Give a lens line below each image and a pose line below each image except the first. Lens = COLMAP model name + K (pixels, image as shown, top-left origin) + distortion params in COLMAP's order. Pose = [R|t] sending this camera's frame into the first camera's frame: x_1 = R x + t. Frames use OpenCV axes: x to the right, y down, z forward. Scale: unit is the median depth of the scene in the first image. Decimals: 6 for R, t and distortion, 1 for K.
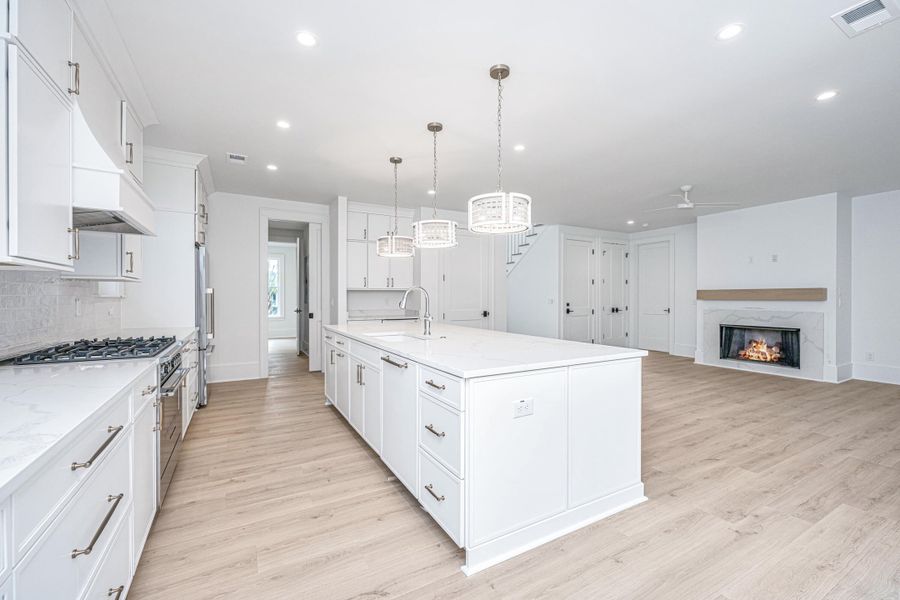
lens RADIAL K [[396.3, 0, 452.9], [0, 396.3, 296.1], [0, 0, 1]] dist [0.000442, 0.000063]
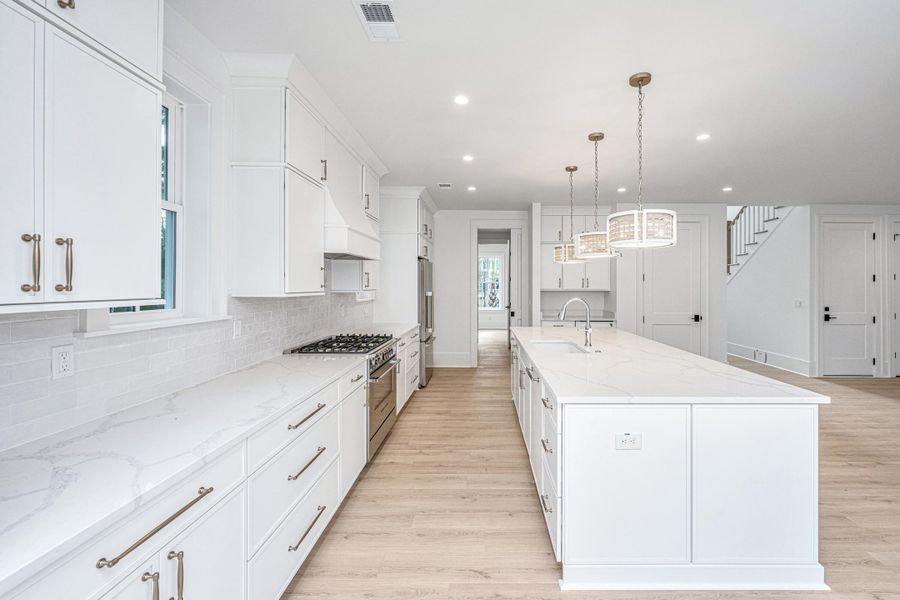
lens RADIAL K [[396.3, 0, 454.1], [0, 396.3, 282.7], [0, 0, 1]] dist [0.000442, 0.000063]
pose [[0.852695, -0.013664, -0.522231, 0.195646], [0.007674, 0.999878, -0.013631, -0.059199], [0.522353, 0.007616, 0.852695, -0.036617]]
